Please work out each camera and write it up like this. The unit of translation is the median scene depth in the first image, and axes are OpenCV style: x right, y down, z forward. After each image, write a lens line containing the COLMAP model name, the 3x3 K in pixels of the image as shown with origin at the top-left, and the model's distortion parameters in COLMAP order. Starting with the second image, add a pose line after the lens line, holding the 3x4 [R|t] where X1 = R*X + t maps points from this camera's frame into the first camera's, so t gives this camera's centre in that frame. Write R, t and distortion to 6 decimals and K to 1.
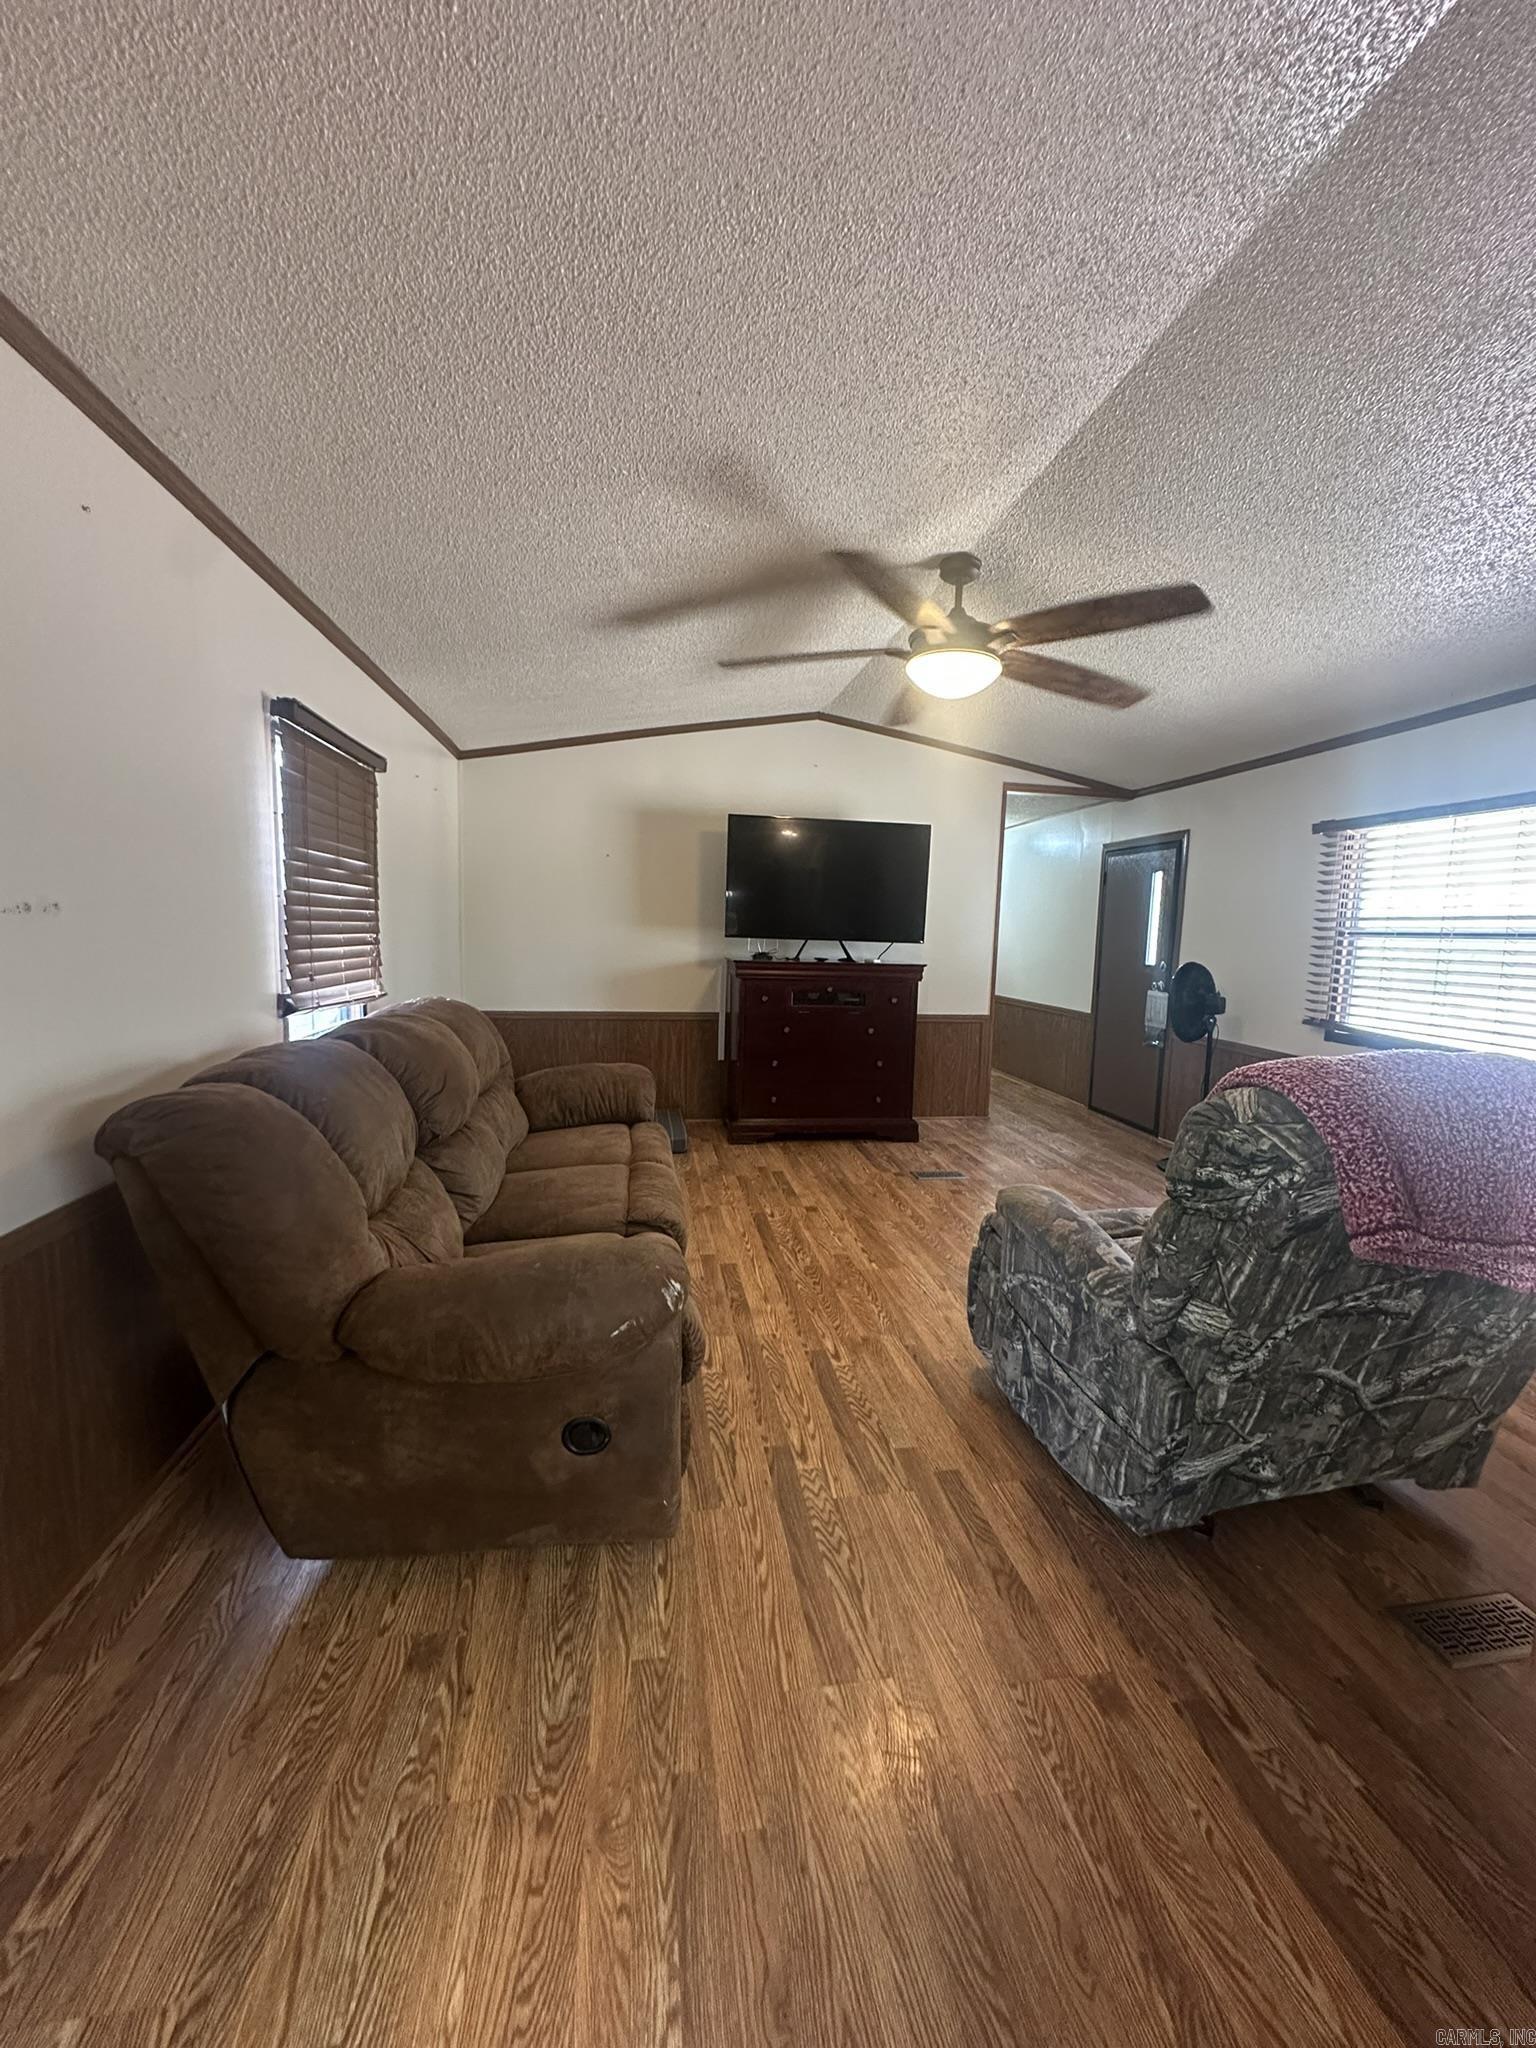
lens RADIAL K [[814.2, 0, 768.0], [0, 814.2, 1024.0], [0, 0, 1]] dist [-0.006473, 0.000783]
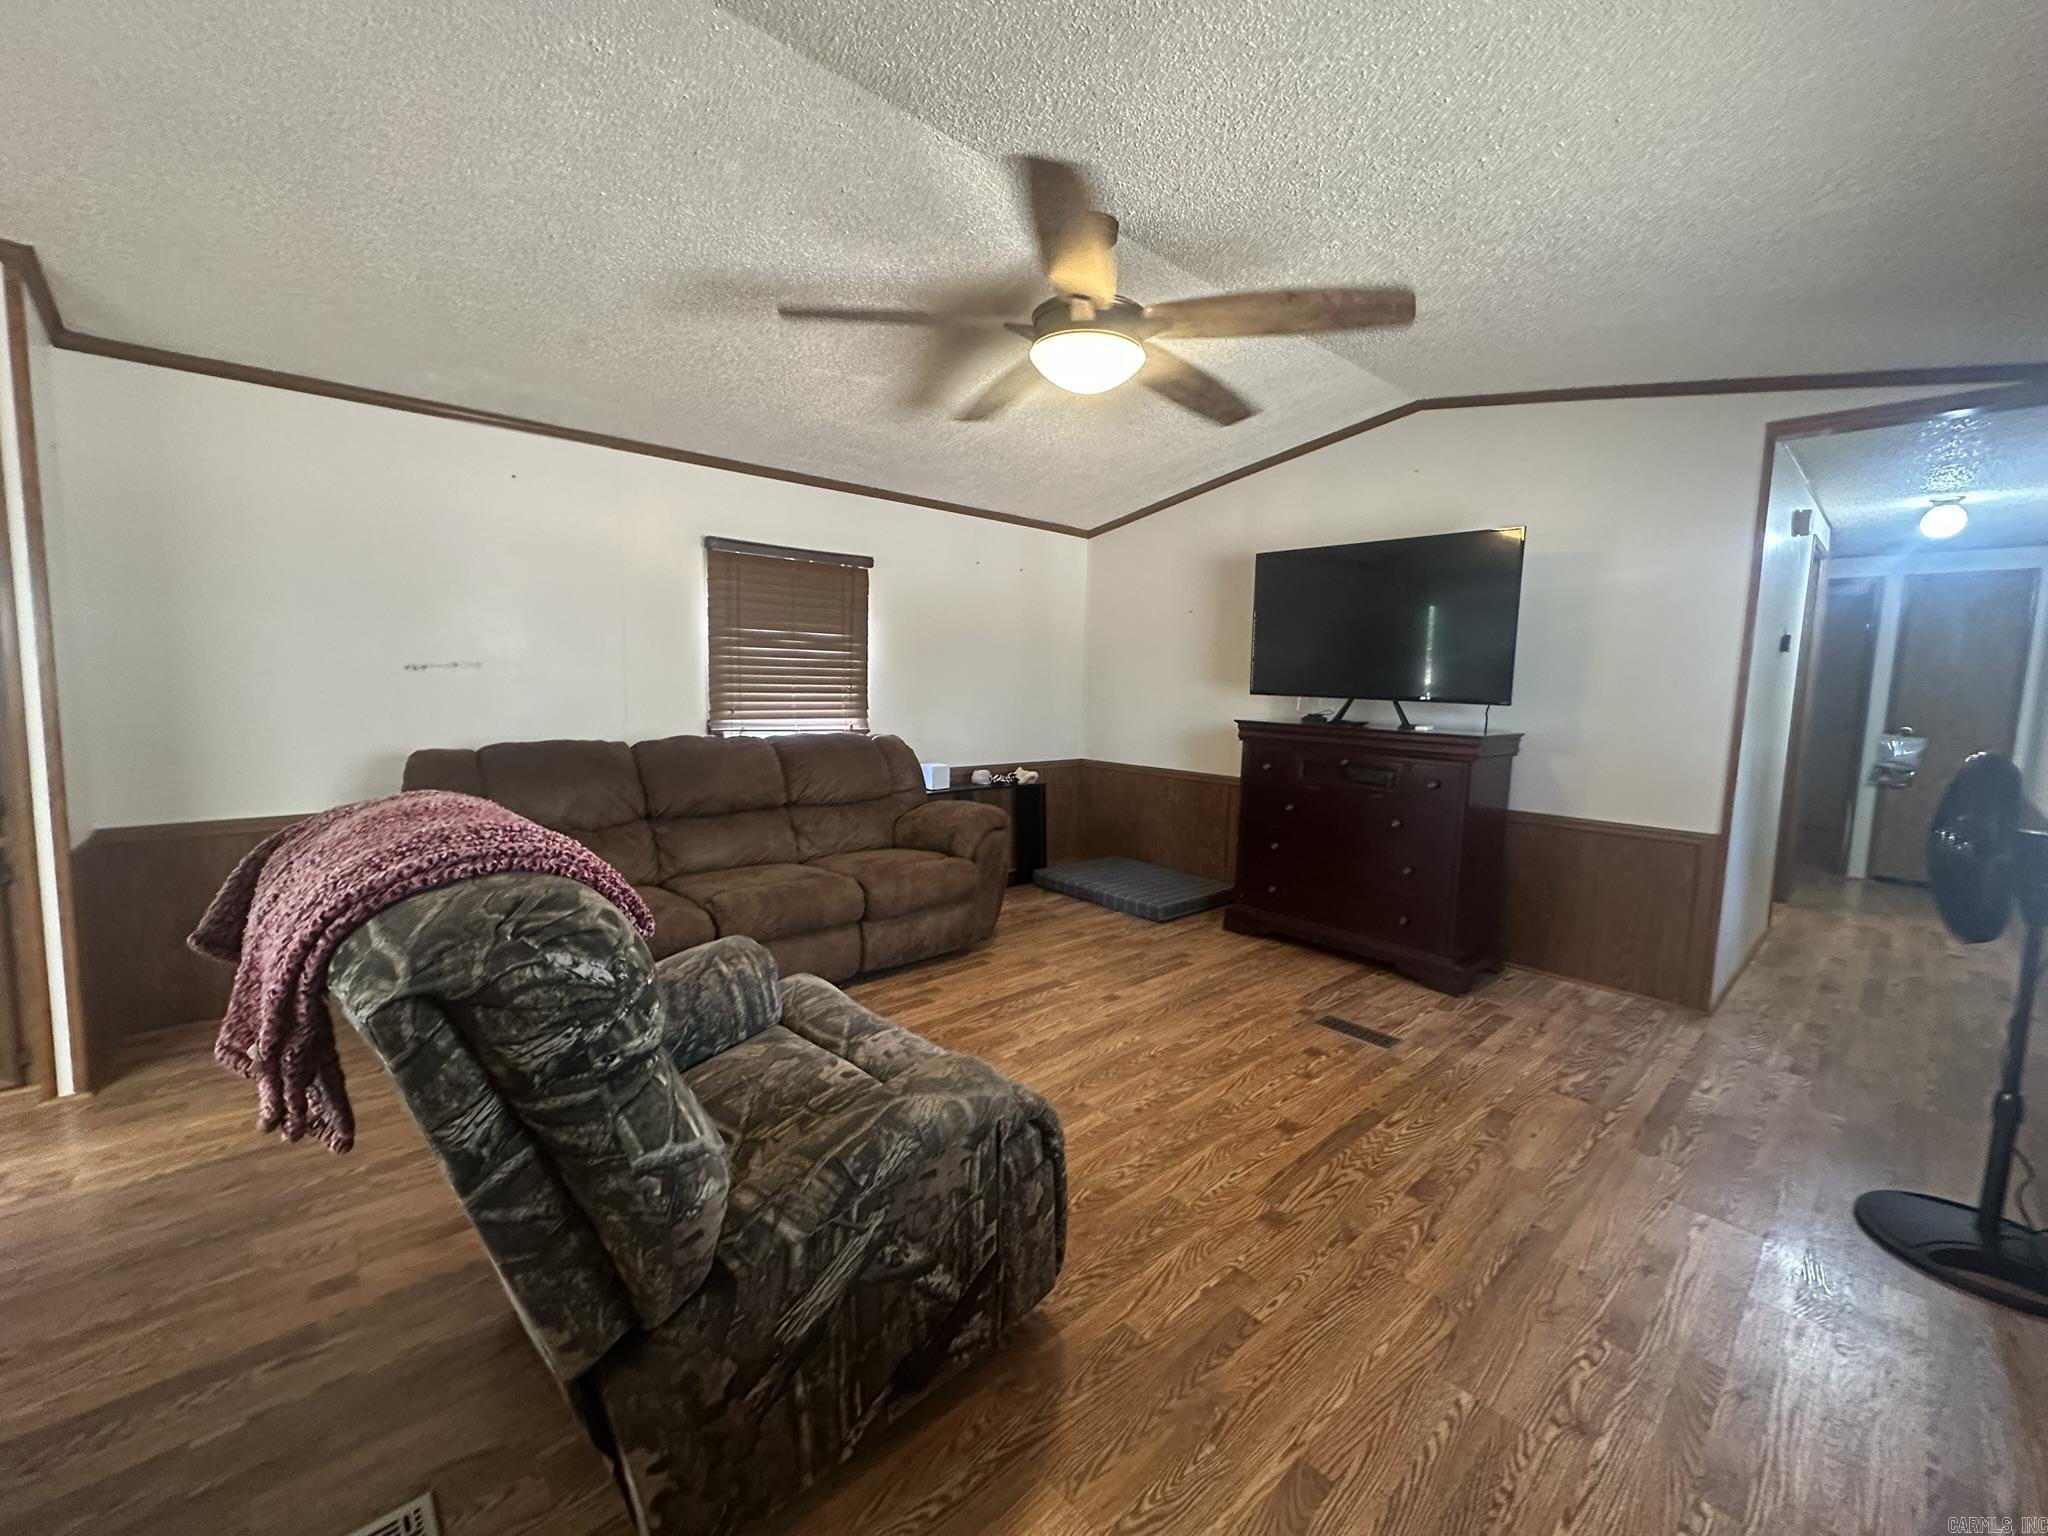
lens RADIAL K [[825.0, 0, 1024.1], [0, 825.0, 753.3], [0, 0, 1]] dist [-0.000044, 0.000673]
pose [[0.553419, 0.064816, -0.830377, 0.657456], [-0.105843, 0.994358, 0.007075, -0.028823], [0.826150, 0.083974, 0.557157, 0.366652]]
